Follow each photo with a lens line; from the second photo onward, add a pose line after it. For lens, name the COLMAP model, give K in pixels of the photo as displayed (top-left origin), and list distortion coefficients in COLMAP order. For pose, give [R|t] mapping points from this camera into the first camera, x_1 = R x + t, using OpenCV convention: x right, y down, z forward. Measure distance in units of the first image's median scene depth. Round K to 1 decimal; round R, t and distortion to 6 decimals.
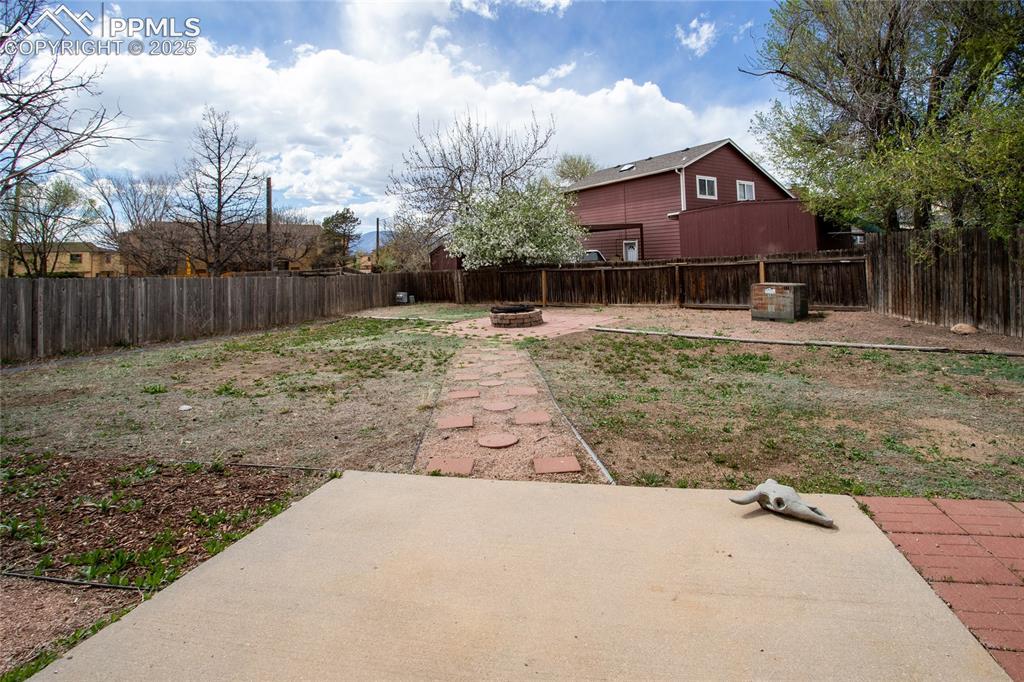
lens RADIAL K [[489.2, 0, 512.0], [0, 489.2, 289.2], [0, 0, 1]] dist [-0.030565, 0.000381]
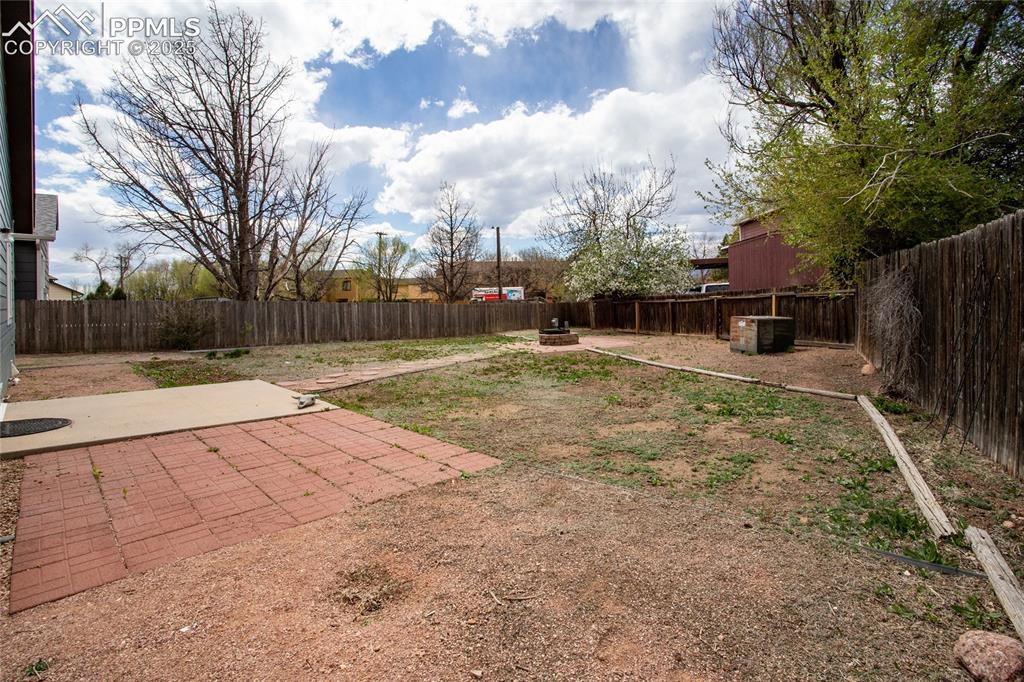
lens RADIAL K [[481.5, 0, 512.0], [0, 481.5, 341.0], [0, 0, 1]] dist [-0.001365, 0.000047]
pose [[0.826217, 0.059147, -0.560239, 0.332784], [-0.034218, 0.997906, 0.054890, 0.000479], [0.562312, -0.026181, 0.826510, -0.053560]]
